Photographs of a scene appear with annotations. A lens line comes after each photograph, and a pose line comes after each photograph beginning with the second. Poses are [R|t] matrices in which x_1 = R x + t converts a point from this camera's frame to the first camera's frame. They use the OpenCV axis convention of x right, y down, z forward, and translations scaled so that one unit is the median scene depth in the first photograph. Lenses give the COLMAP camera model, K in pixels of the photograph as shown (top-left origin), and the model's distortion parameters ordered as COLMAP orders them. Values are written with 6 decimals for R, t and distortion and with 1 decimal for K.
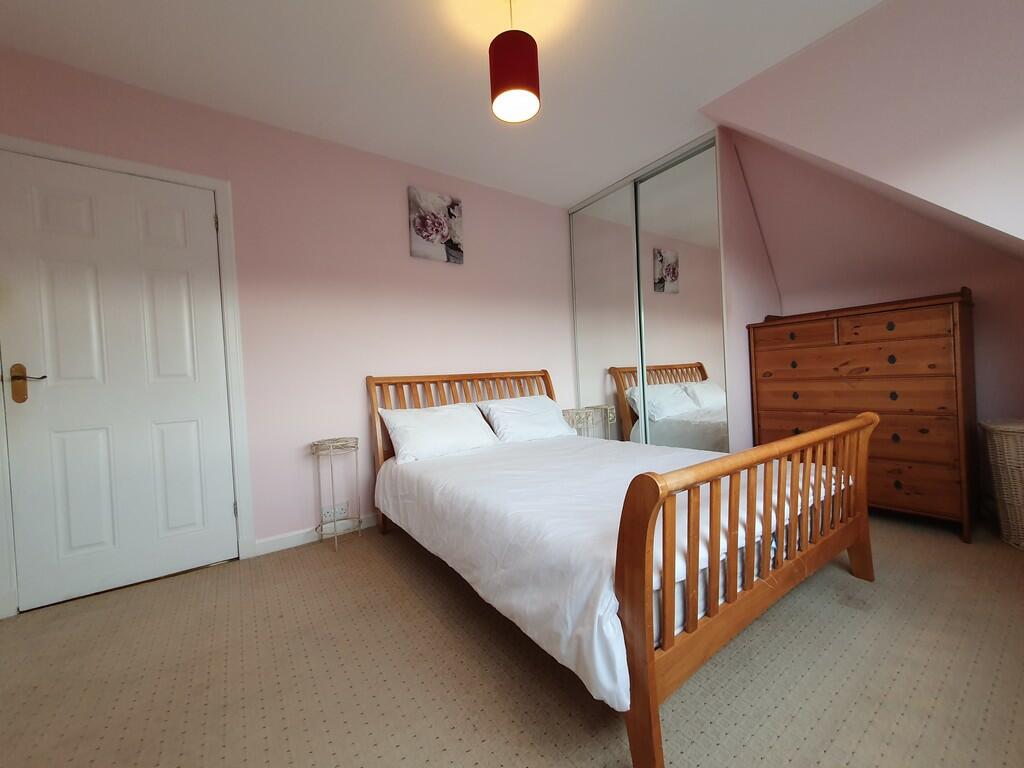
lens RADIAL K [[400.4, 0, 506.8], [0, 400.4, 384.7], [0, 0, 1]] dist [0.002369, -0.000154]
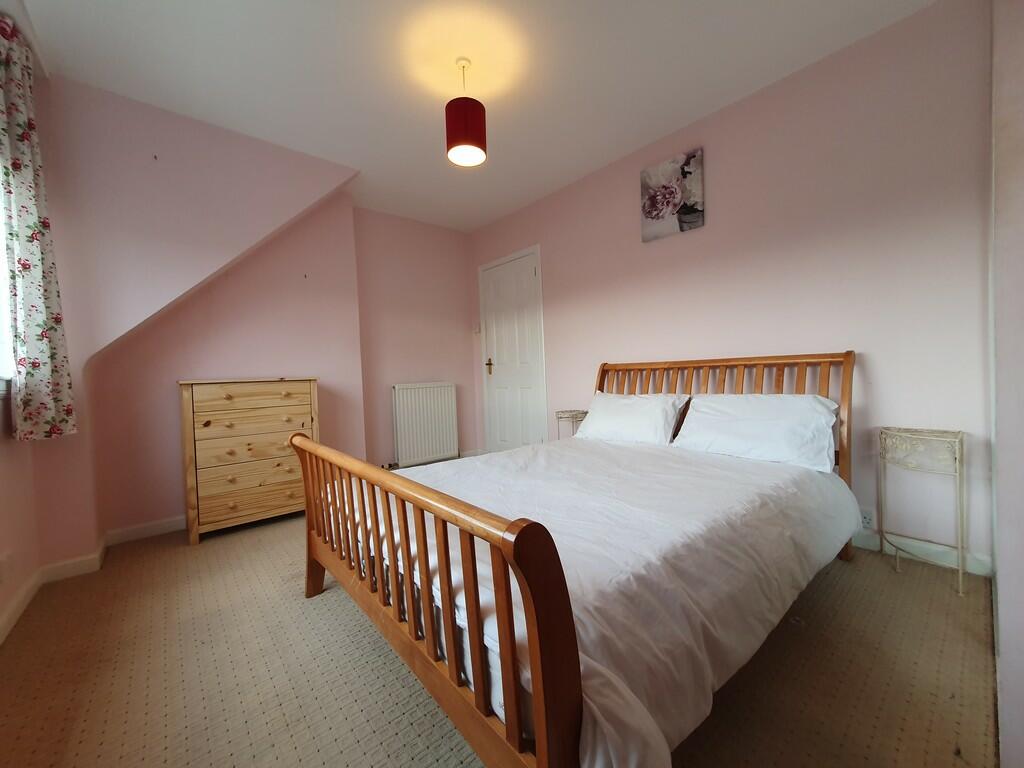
lens RADIAL K [[400.4, 0, 510.9], [0, 400.4, 384.9], [0, 0, 1]] dist [0.002369, -0.000154]
pose [[0.090828, 0.077671, -0.992833, 0.713106], [0.015607, 0.996720, 0.079403, -0.048494], [0.995744, -0.022707, 0.089318, 0.542591]]
